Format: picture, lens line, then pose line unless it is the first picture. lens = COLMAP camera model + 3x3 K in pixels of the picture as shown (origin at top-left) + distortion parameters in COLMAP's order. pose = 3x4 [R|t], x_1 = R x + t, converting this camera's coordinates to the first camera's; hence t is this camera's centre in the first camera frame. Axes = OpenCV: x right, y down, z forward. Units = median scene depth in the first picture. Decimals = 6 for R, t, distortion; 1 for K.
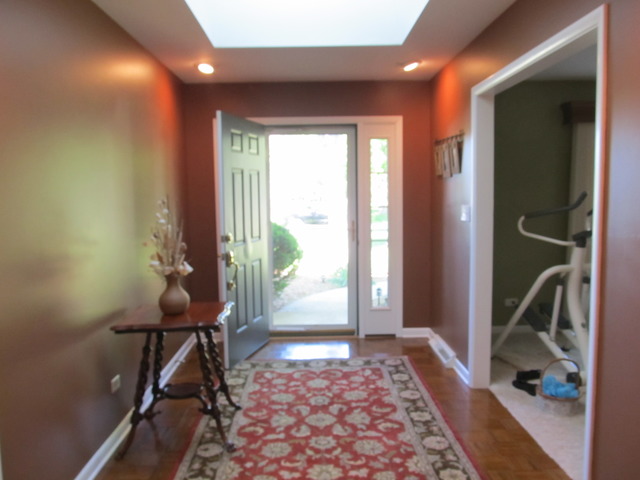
lens RADIAL K [[536.3, 0, 320.0], [0, 536.3, 240.0], [0, 0, 1]] dist [-0.085307, 0.071961]
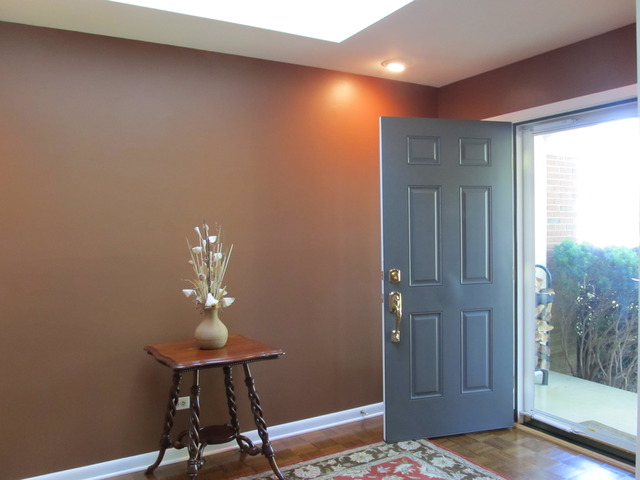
lens RADIAL K [[536.3, 0, 320.0], [0, 536.3, 240.0], [0, 0, 1]] dist [-0.085307, 0.071961]
pose [[0.488201, 0.030150, -0.872210, 0.454586], [-0.074757, 0.997174, -0.007375, -0.040555], [0.869523, 0.068804, 0.489076, 0.514971]]
